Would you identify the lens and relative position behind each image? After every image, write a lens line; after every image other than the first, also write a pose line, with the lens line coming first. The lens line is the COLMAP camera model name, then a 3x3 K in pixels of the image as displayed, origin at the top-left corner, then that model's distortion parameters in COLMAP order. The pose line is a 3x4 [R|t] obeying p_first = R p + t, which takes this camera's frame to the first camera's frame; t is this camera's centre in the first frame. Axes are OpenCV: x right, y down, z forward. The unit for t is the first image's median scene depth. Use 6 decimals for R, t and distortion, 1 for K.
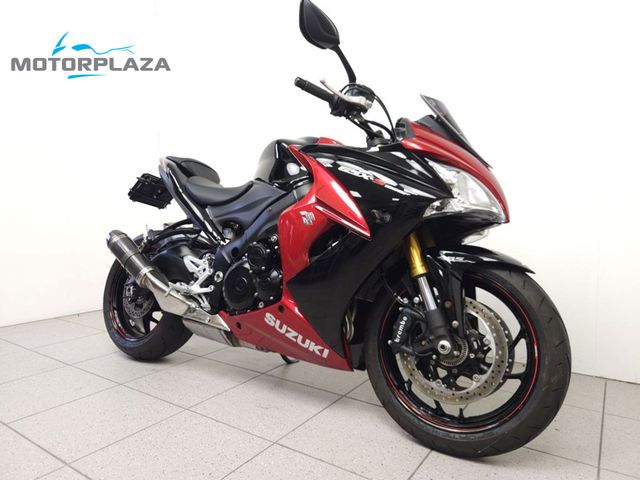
lens RADIAL K [[426.8, 0, 321.8], [0, 426.8, 236.5], [0, 0, 1]] dist [0.023039, -0.011426]
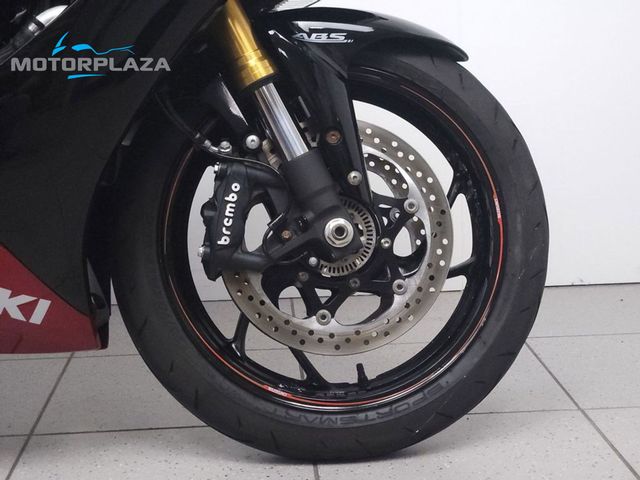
lens RADIAL K [[1280.4, 0, 320.3], [0, 1280.4, 240.4], [0, 0, 1]] dist [-0.061126, 0.000000]
pose [[0.794511, -0.138139, 0.591329, -0.485616], [0.062394, 0.987199, 0.146785, 0.062664], [-0.604036, -0.079727, 0.792959, -0.052420]]
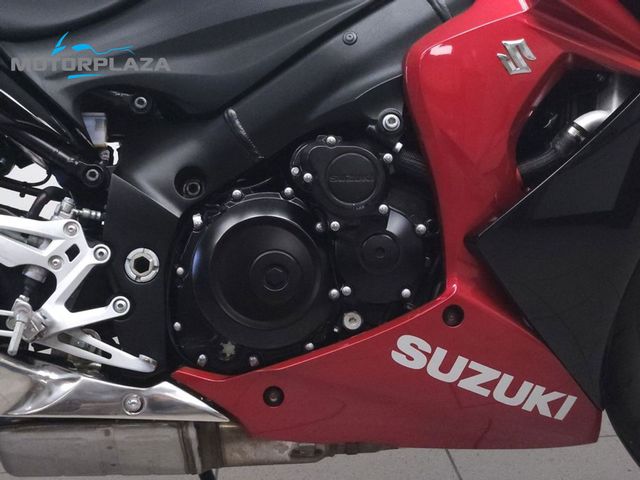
lens RADIAL K [[1280.4, 0, 319.9], [0, 1280.4, 239.4], [0, 0, 1]] dist [-0.061126, 0.000000]
pose [[0.782641, -0.108816, 0.612889, -0.913081], [0.071746, 0.993809, 0.084830, 0.007428], [-0.618325, -0.022419, 0.785603, 0.245091]]
